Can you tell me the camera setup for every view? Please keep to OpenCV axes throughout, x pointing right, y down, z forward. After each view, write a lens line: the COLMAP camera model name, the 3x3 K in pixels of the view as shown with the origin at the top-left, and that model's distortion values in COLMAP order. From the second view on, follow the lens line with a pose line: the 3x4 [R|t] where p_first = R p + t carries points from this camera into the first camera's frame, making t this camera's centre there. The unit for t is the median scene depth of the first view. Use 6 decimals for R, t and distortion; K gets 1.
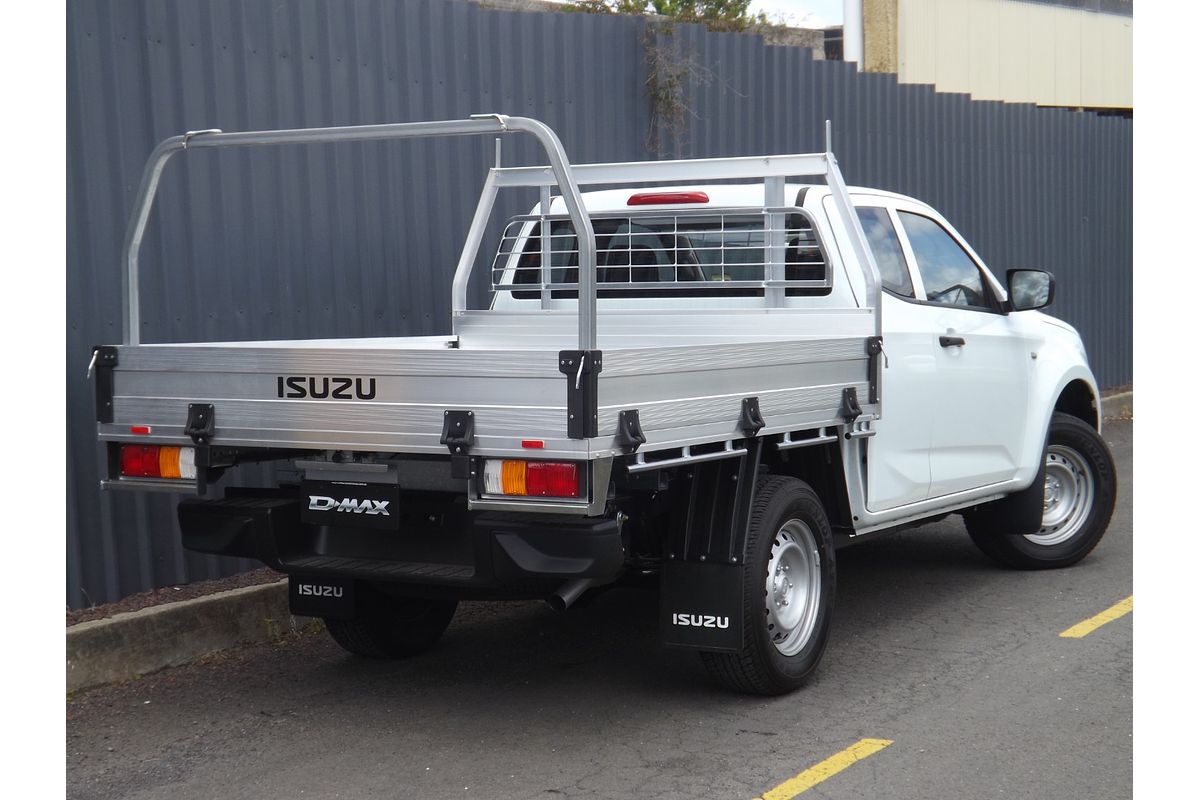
lens RADIAL K [[1737.9, 0, 600.0], [0, 1737.9, 400.0], [0, 0, 1]] dist [0.065939, 0.018581]
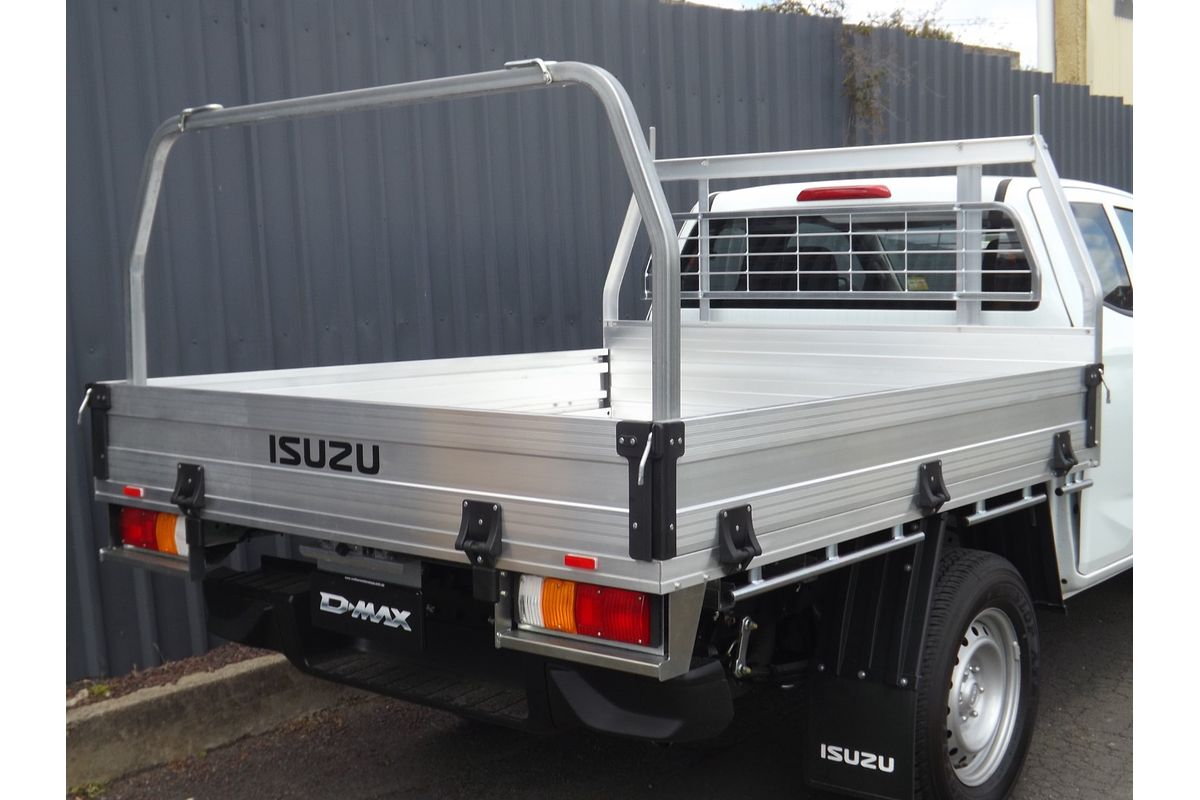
lens RADIAL K [[1497.4, 0, 600.0], [0, 1497.4, 400.0], [0, 0, 1]] dist [-0.133824, 0.094897]
pose [[0.989211, 0.011726, -0.146026, 0.038359], [-0.009298, 0.999807, 0.017294, -0.034724], [0.146201, -0.015750, 0.989130, 0.346684]]
